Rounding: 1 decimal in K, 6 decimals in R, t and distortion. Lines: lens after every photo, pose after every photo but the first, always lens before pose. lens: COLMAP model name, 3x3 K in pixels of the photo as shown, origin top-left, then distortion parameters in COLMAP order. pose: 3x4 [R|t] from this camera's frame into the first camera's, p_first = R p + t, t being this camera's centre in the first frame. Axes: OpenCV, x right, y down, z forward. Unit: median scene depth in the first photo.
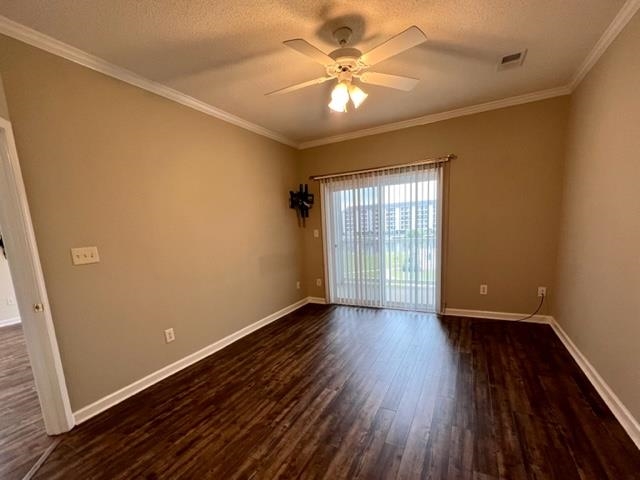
lens RADIAL K [[285.3, 0, 319.6], [0, 285.3, 270.2], [0, 0, 1]] dist [-0.000613, 0.000014]
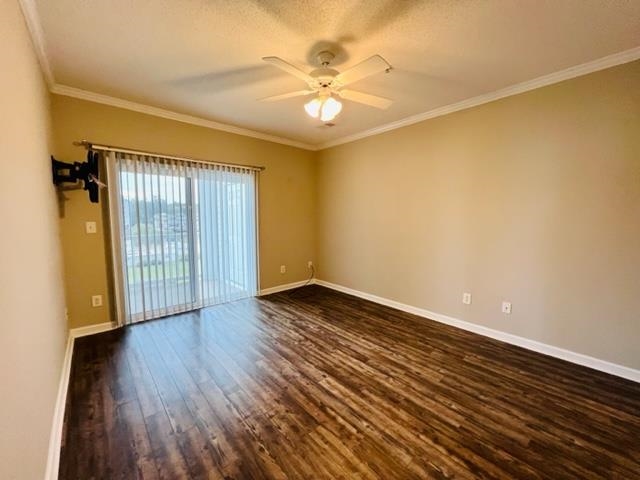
lens RADIAL K [[255.8, 0, 320.9], [0, 255.8, 239.4], [0, 0, 1]] dist [-0.001844, 0.000005]
pose [[0.342250, -0.029395, 0.939149, -0.813375], [0.123158, 0.992291, -0.013823, -0.051944], [-0.931503, 0.120395, 0.343231, 0.683247]]
